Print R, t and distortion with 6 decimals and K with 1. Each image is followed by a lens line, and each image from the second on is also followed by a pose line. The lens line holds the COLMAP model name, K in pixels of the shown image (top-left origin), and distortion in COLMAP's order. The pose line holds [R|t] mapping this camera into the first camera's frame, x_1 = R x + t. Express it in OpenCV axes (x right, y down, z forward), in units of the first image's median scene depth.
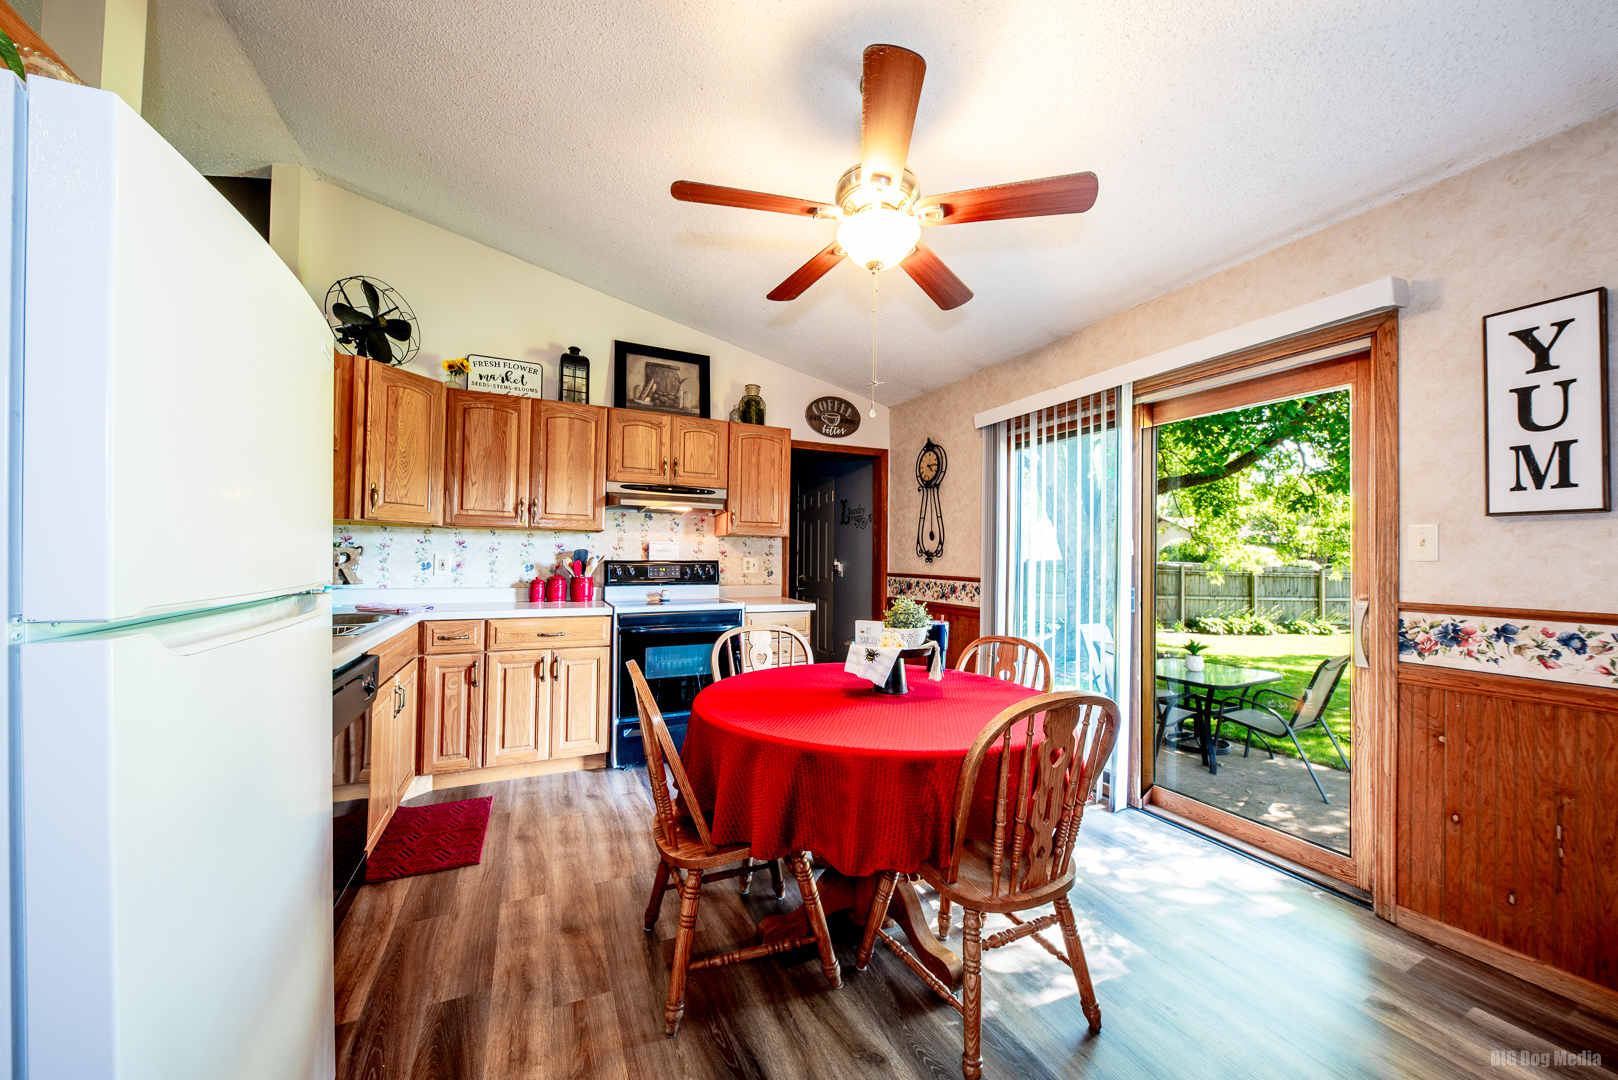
lens RADIAL K [[588.8, 0, 813.1], [0, 588.8, 552.3], [0, 0, 1]] dist [0.001097, -0.000025]
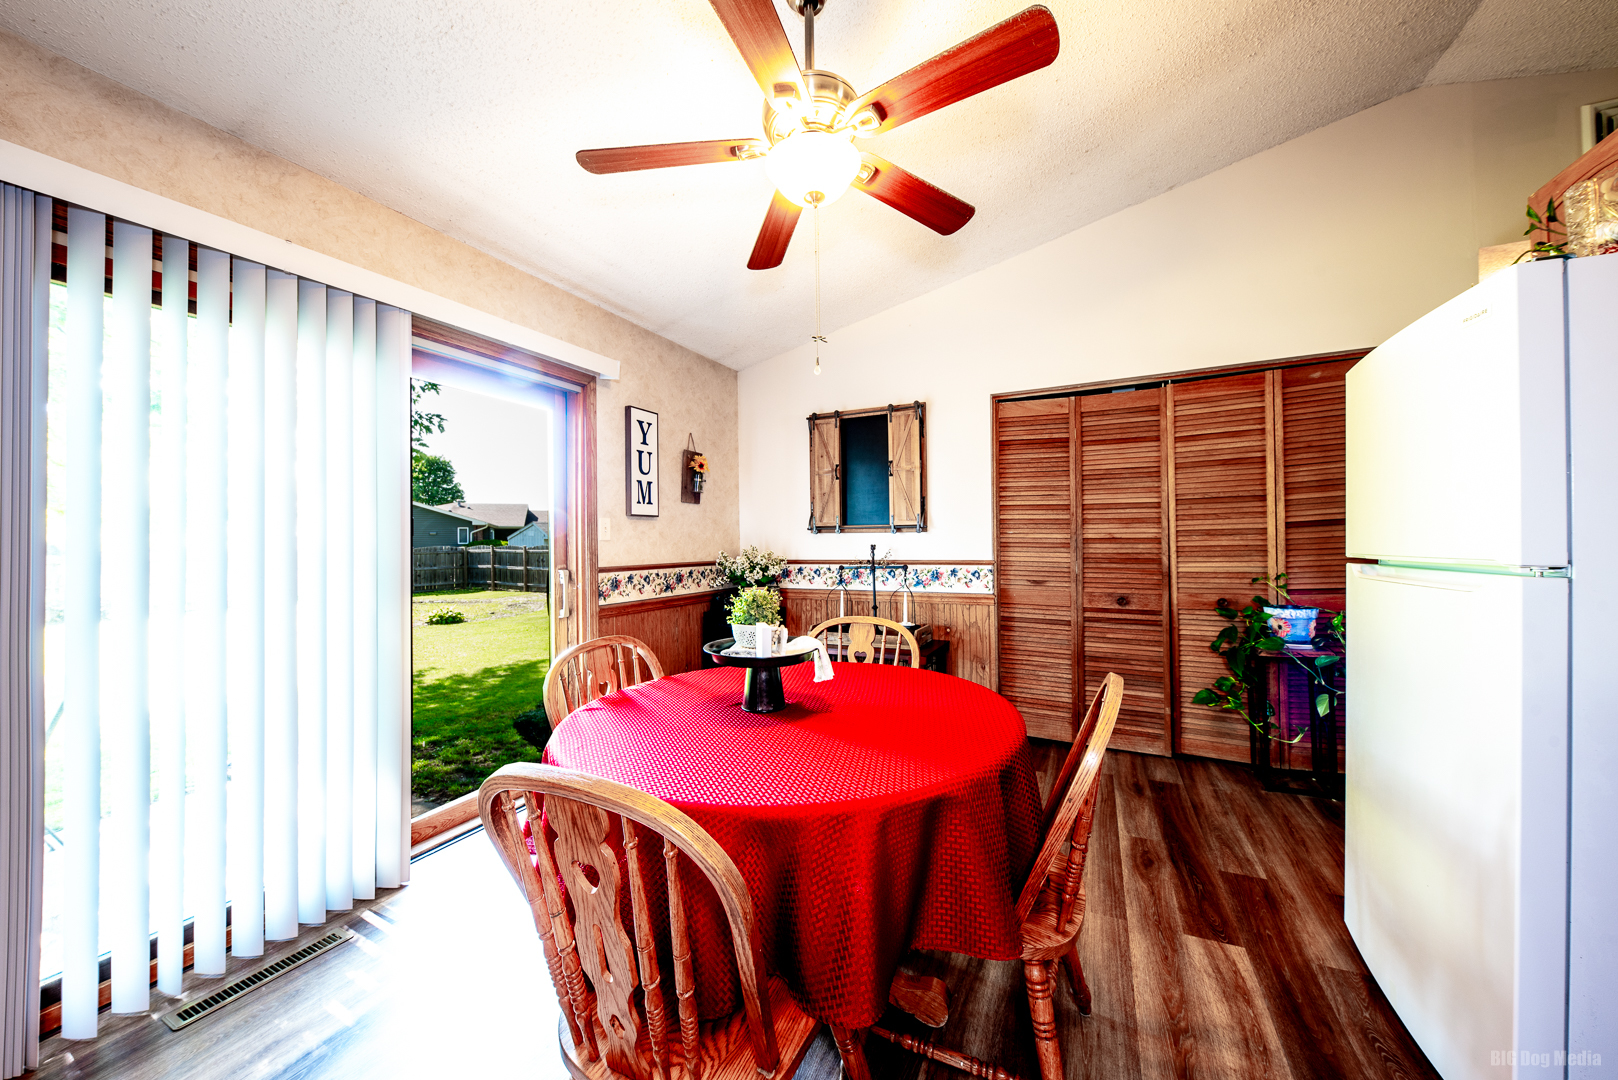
lens RADIAL K [[588.8, 0, 813.1], [0, 588.8, 540.0], [0, 0, 1]] dist [0.001097, -0.000025]
pose [[-0.626271, -0.002611, 0.779601, -0.639702], [-0.006596, 0.999976, -0.001951, 0.013713], [-0.779578, -0.006364, -0.626273, 1.729522]]
